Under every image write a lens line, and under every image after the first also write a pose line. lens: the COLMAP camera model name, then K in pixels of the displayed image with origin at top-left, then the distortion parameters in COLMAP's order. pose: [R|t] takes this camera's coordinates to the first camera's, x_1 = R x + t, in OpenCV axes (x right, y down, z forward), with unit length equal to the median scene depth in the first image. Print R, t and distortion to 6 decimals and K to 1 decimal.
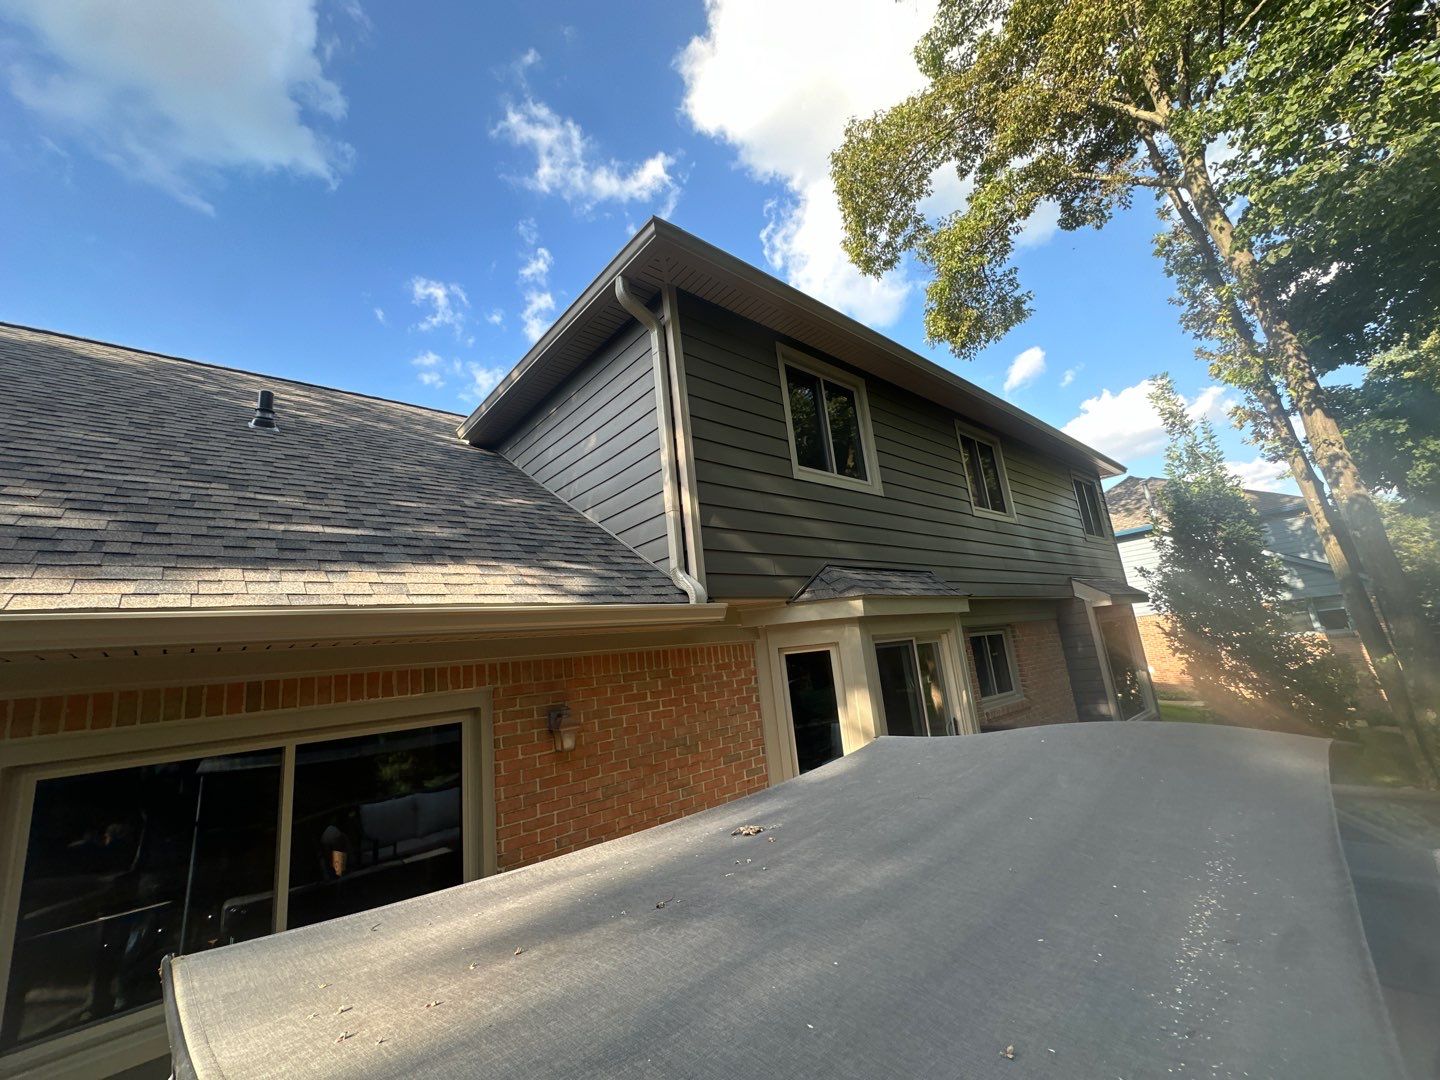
lens RADIAL K [[571.6, 0, 721.1], [0, 571.6, 543.4], [0, 0, 1]] dist [0.004321, 0.001776]
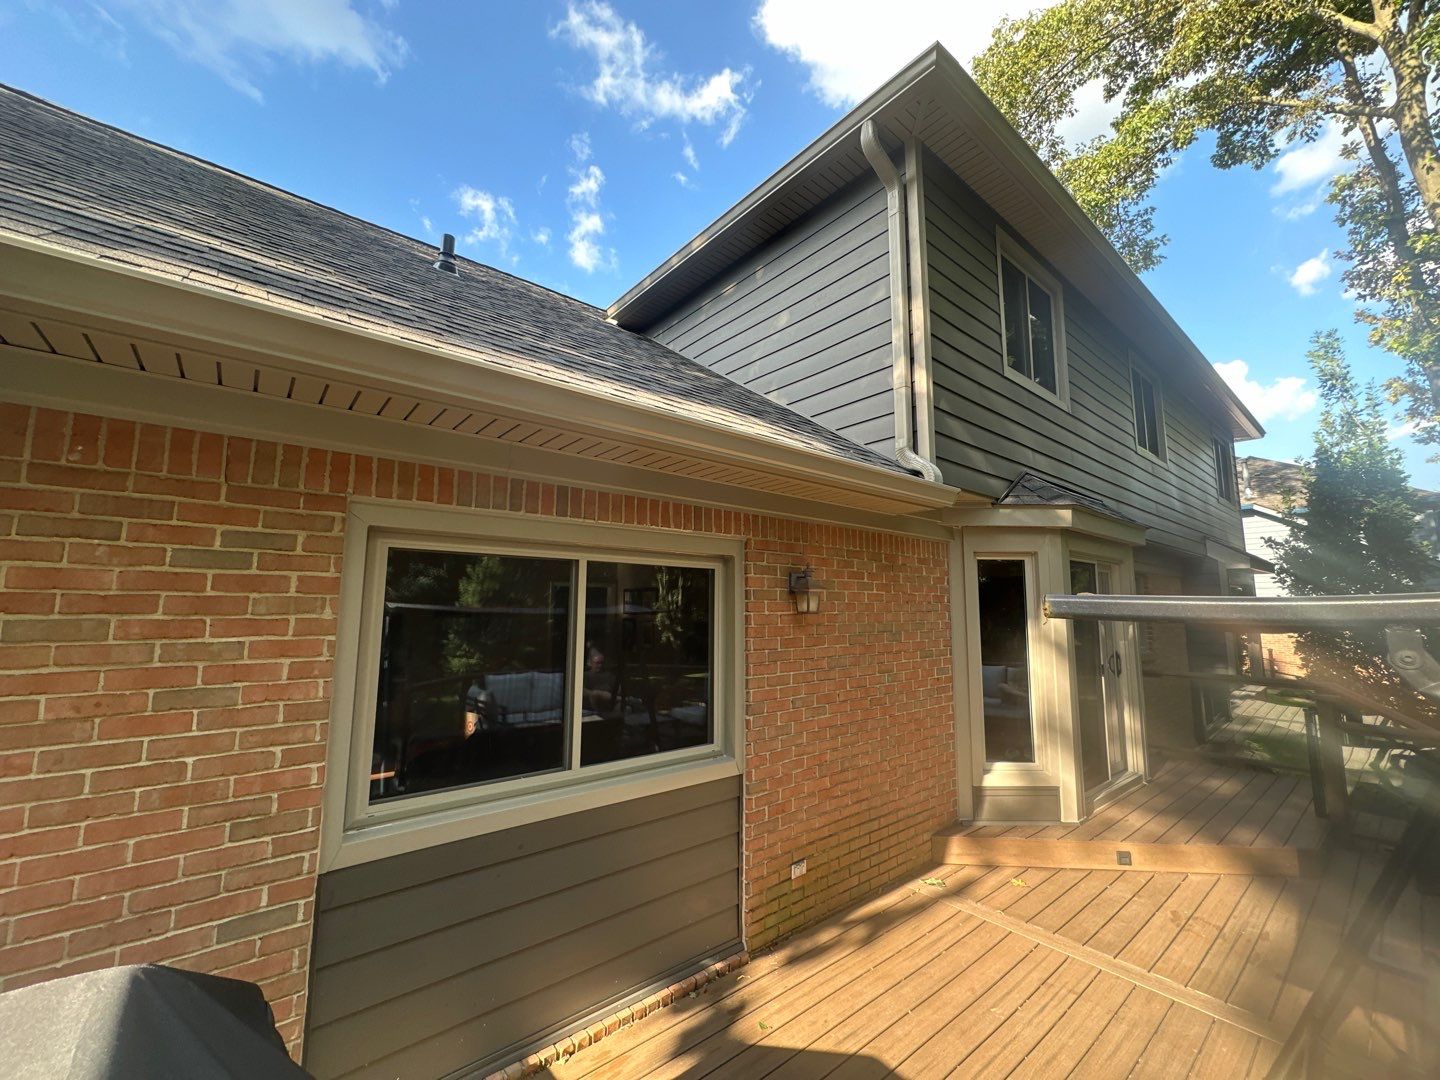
lens RADIAL K [[571.6, 0, 717.0], [0, 571.6, 544.5], [0, 0, 1]] dist [0.004321, 0.001776]
pose [[0.993826, 0.105377, -0.034718, -0.116892], [-0.101875, 0.990661, 0.090623, 0.051126], [0.043943, -0.086527, 0.995280, 0.012429]]
